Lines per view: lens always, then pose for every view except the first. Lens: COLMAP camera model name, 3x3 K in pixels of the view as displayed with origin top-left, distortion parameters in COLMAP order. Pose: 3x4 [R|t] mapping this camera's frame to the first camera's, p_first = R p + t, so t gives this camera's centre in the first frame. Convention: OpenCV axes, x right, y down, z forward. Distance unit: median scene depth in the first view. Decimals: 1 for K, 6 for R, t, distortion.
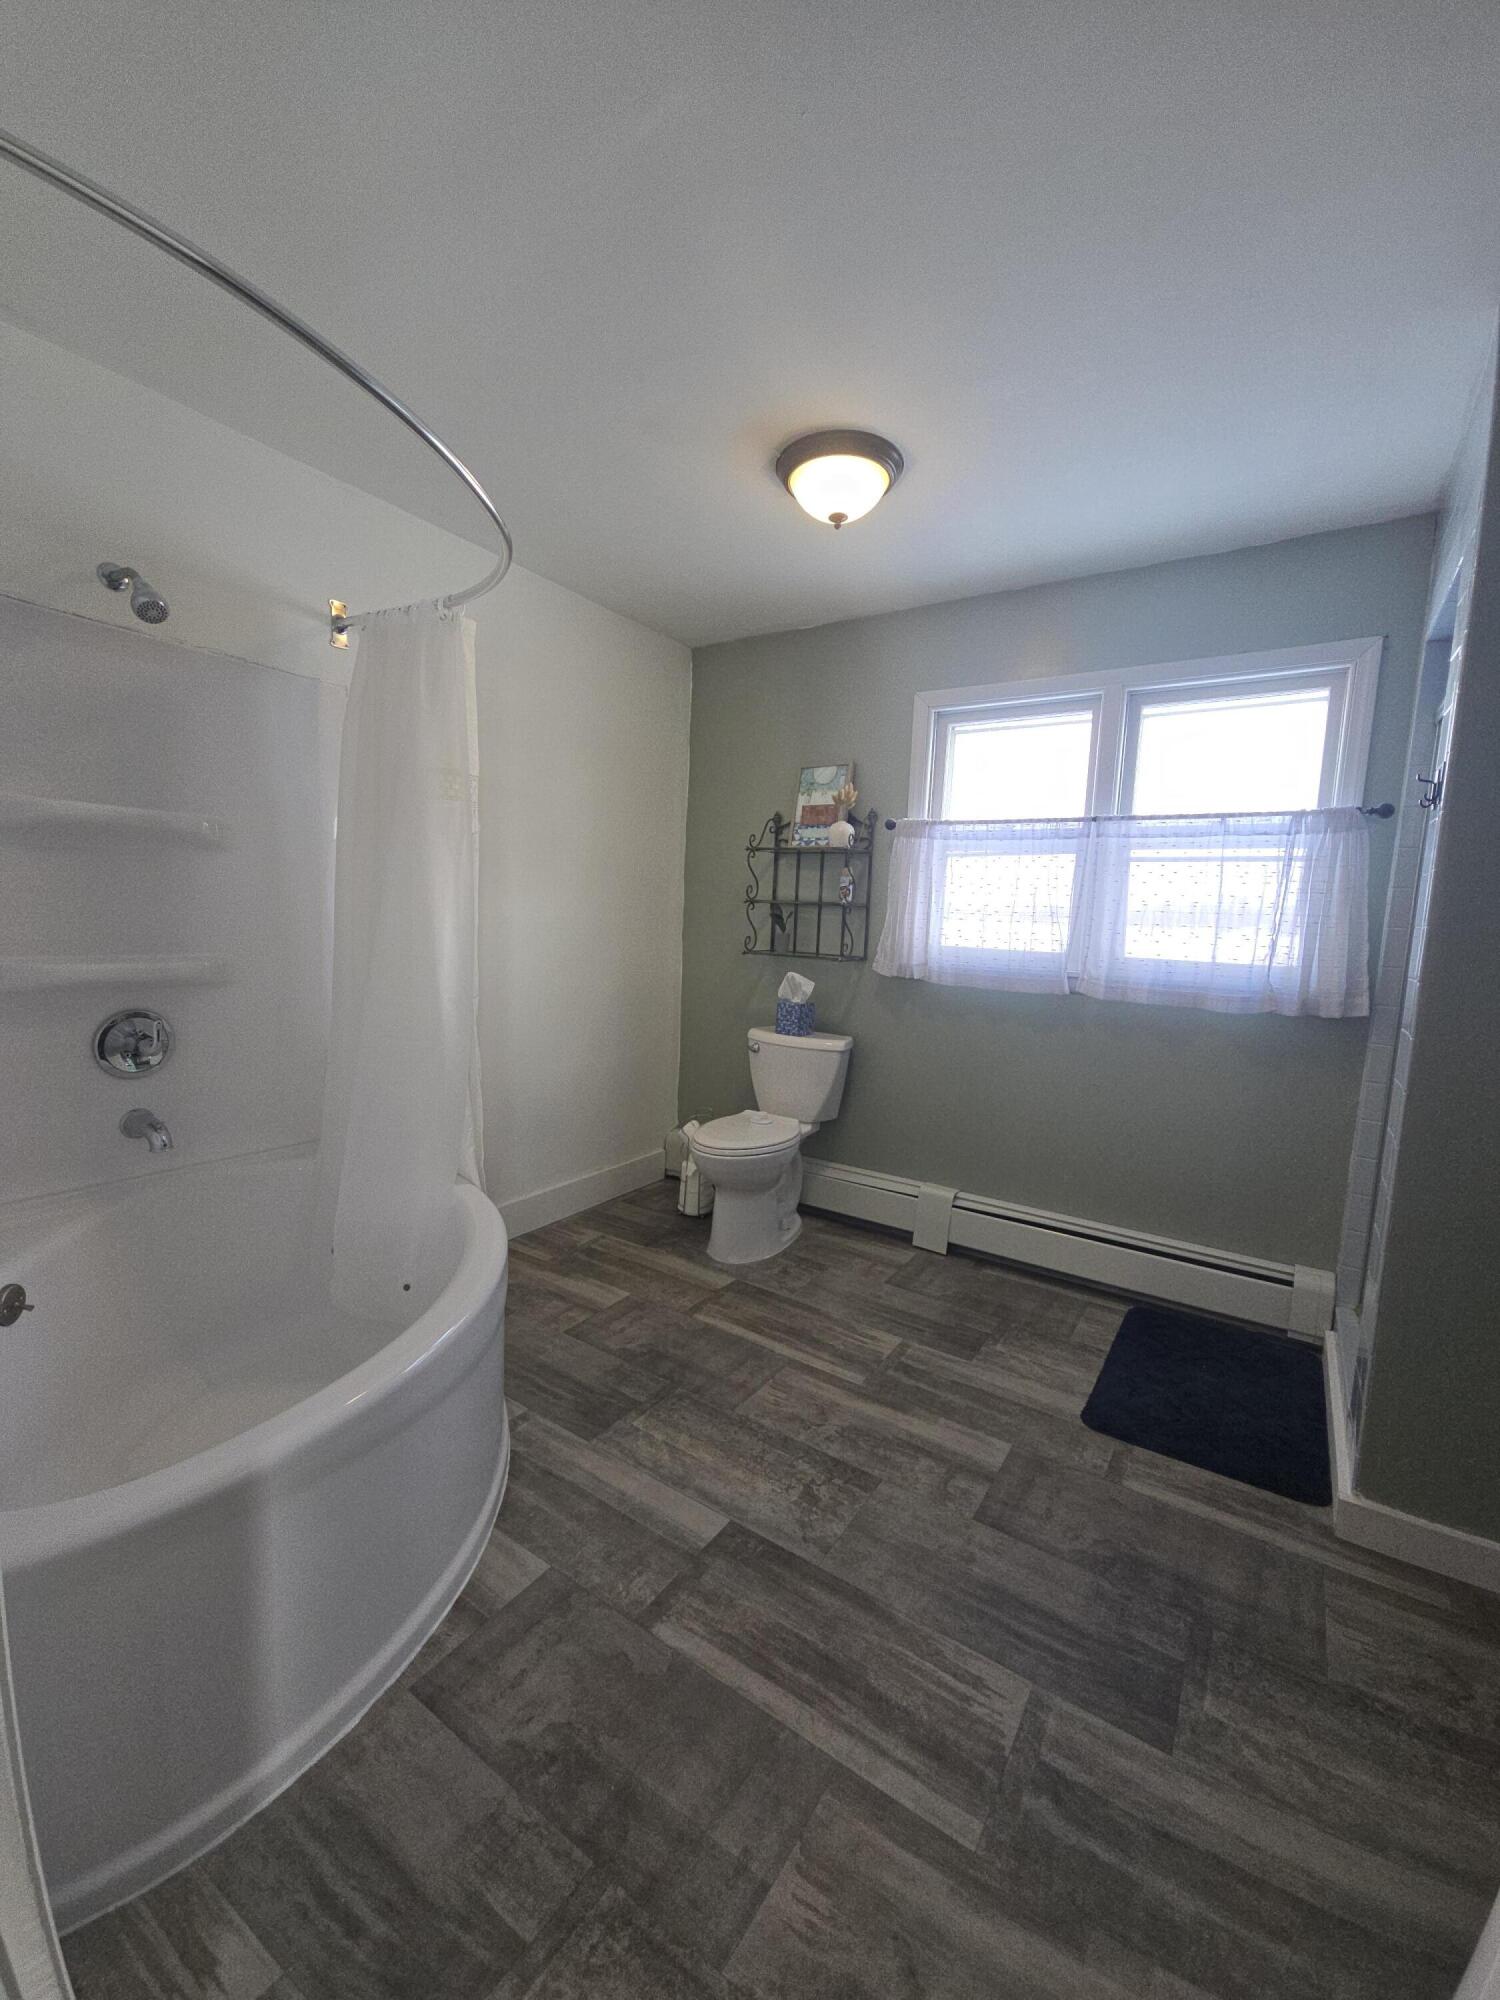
lens RADIAL K [[811.1, 0, 737.0], [0, 811.1, 996.1], [0, 0, 1]] dist [0.001361, -0.002340]
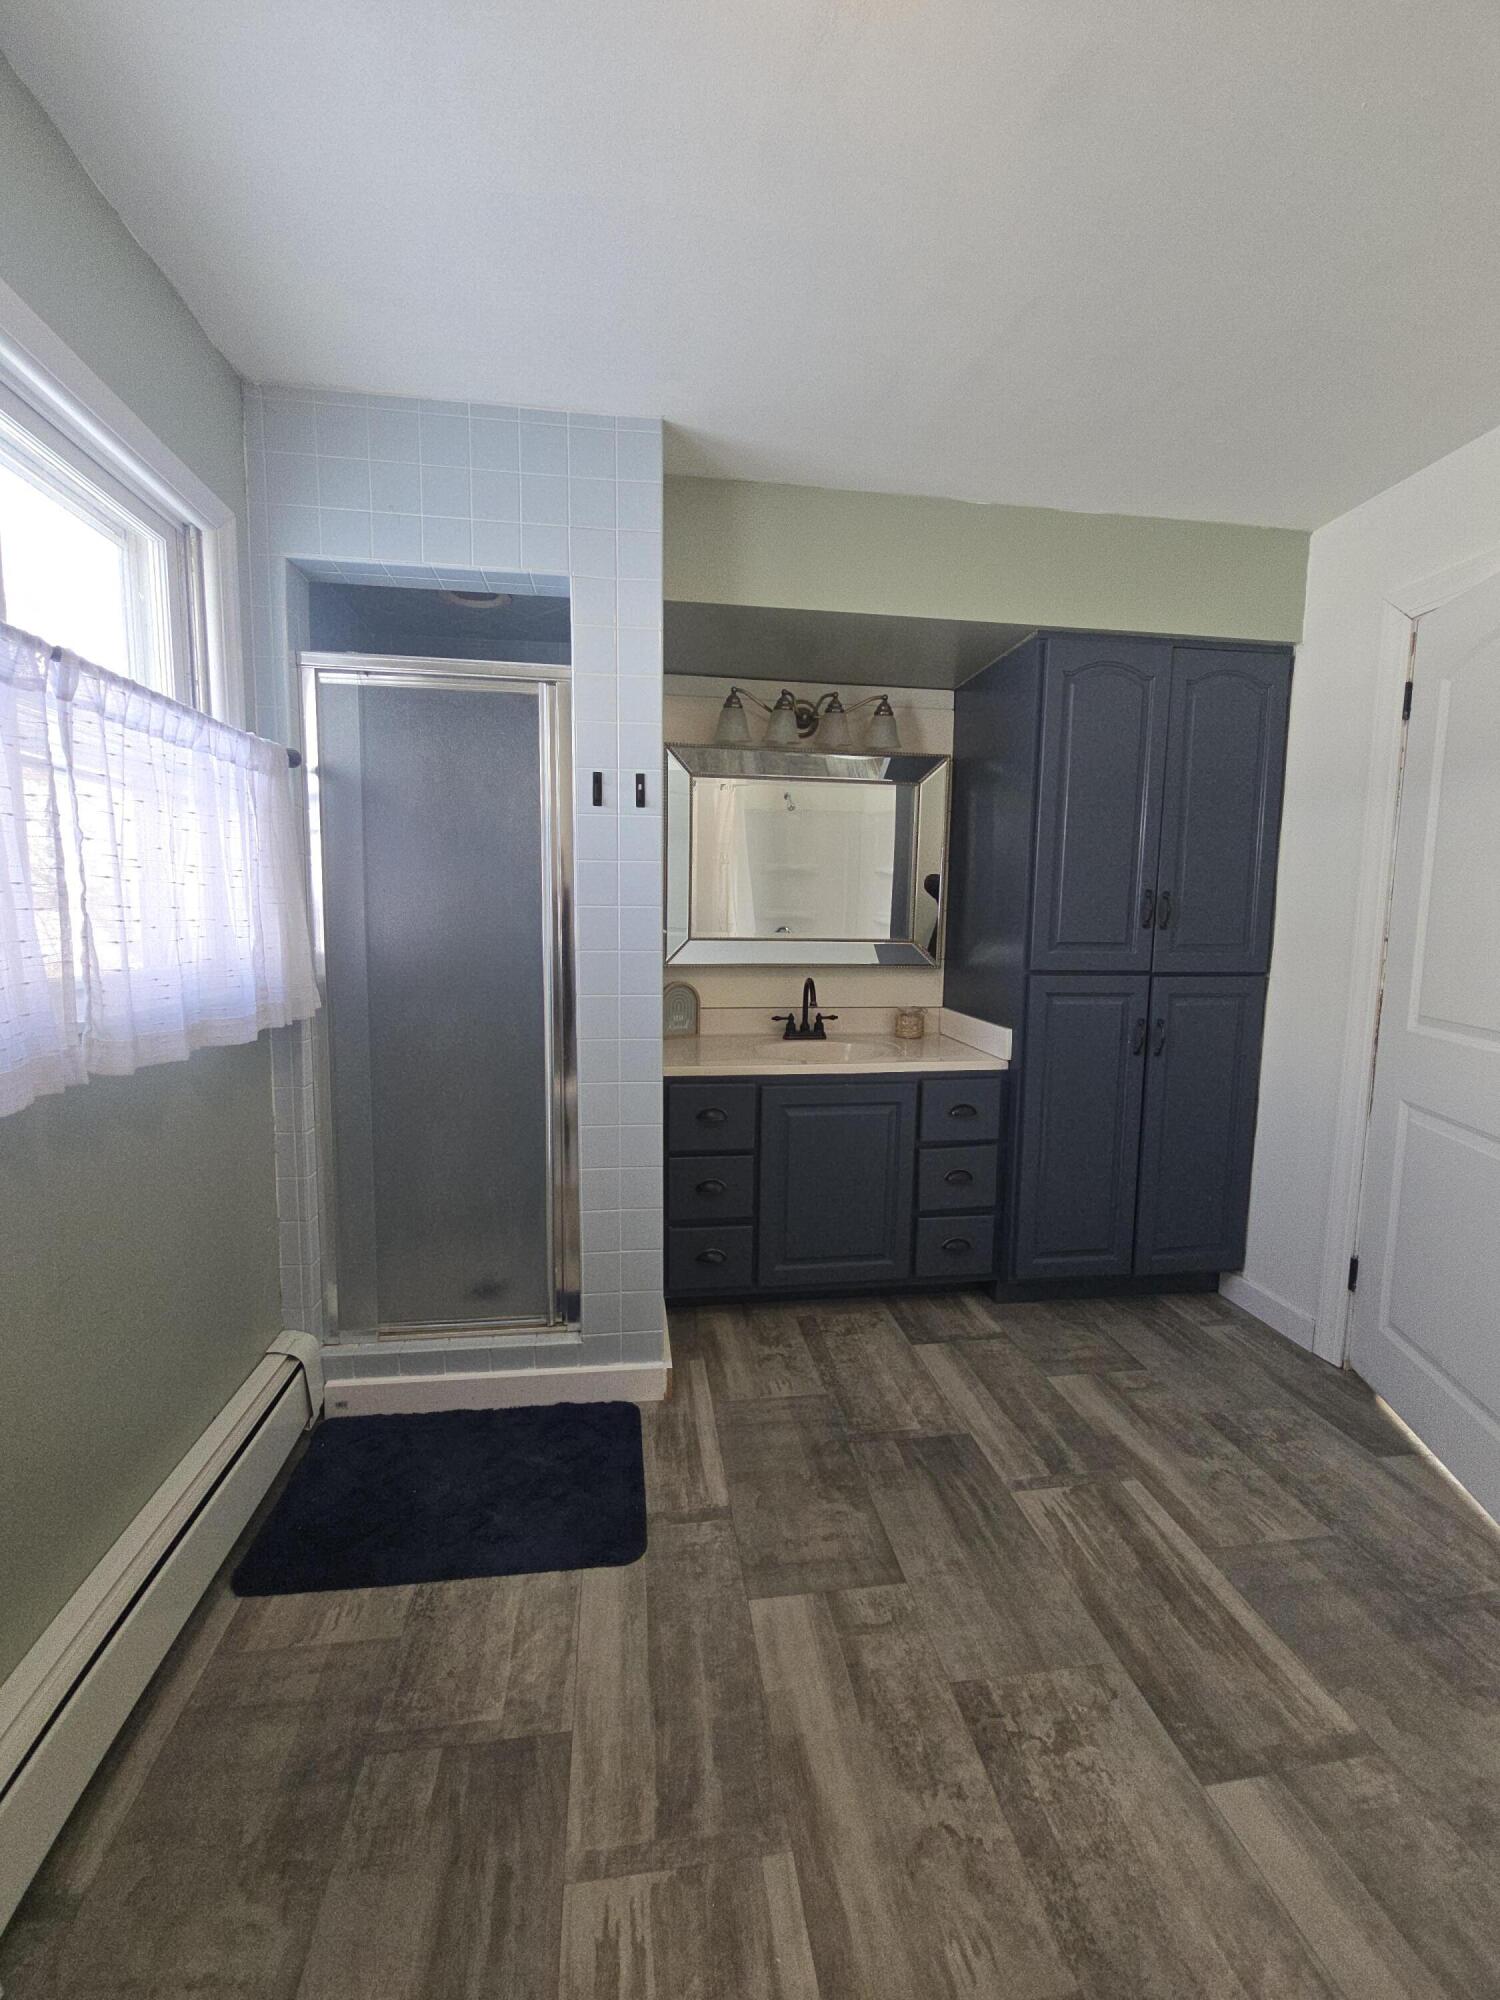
lens RADIAL K [[811.1, 0, 737.0], [0, 811.1, 996.1], [0, 0, 1]] dist [0.001361, -0.002340]
pose [[-0.666185, -0.123416, 0.735504, -0.164285], [0.042941, 0.978229, 0.203038, -0.181554], [-0.744550, 0.166844, -0.646381, 1.586349]]
